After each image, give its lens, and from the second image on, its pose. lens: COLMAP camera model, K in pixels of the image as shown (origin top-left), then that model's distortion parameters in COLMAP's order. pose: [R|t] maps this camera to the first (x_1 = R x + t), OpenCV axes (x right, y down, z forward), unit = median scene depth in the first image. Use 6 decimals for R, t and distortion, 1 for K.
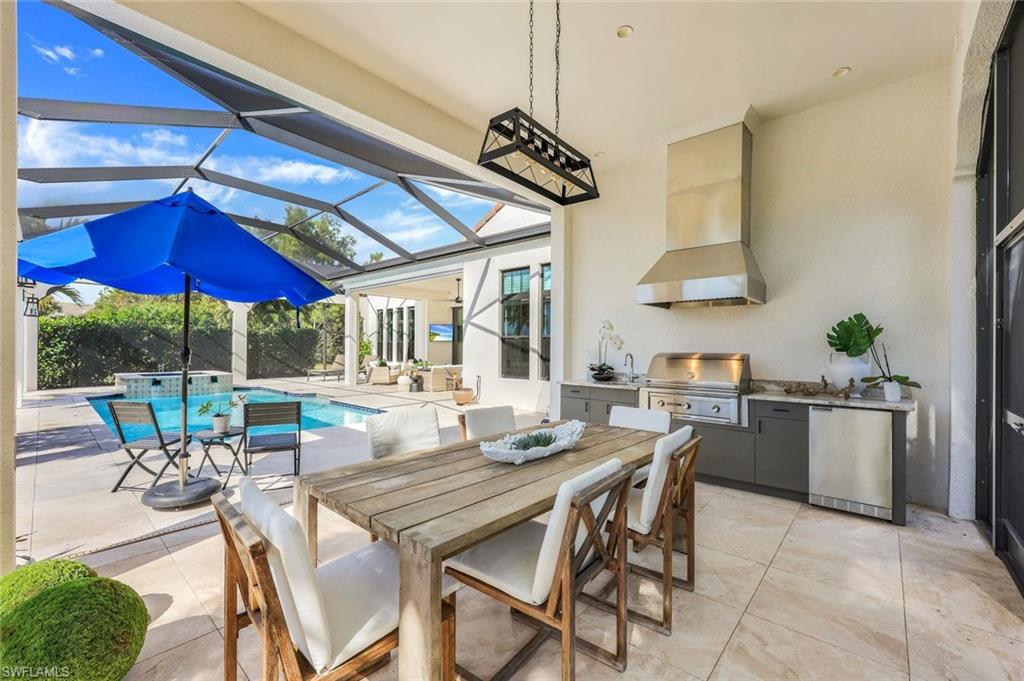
lens RADIAL K [[417.7, 0, 510.8], [0, 417.7, 343.4], [0, 0, 1]] dist [-0.000462, 0.000846]
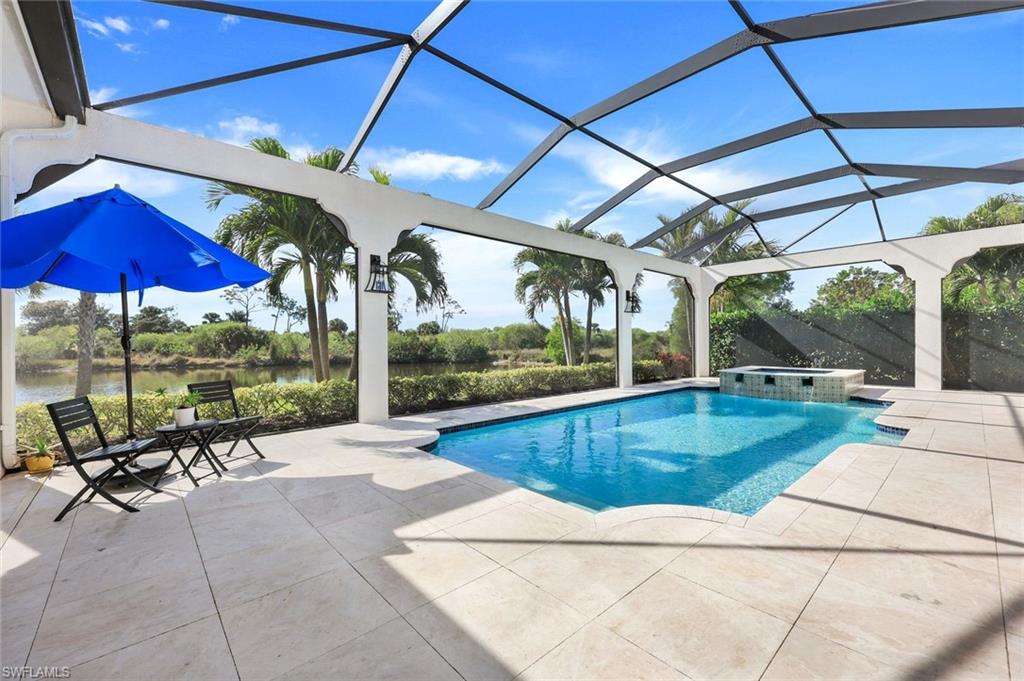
lens RADIAL K [[417.7, 0, 512.8], [0, 417.7, 340.2], [0, 0, 1]] dist [-0.000462, 0.000846]
pose [[-0.091552, -0.005541, -0.995785, 0.041418], [0.021235, 0.999746, -0.007515, 0.009674], [0.995574, -0.021833, -0.091412, 0.554281]]
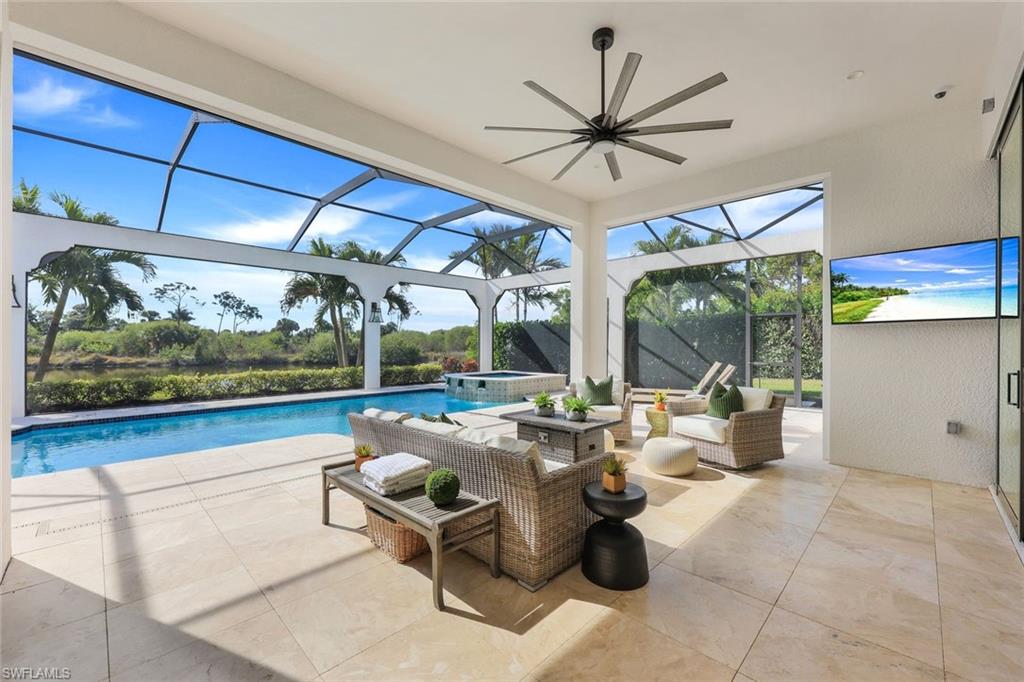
lens RADIAL K [[417.7, 0, 512.6], [0, 417.7, 341.6], [0, 0, 1]] dist [-0.000462, 0.000846]
pose [[-0.042681, -0.006200, -0.999070, 0.114699], [0.011162, 0.999915, -0.006682, 0.006182], [0.999026, -0.011437, -0.042608, 1.073141]]
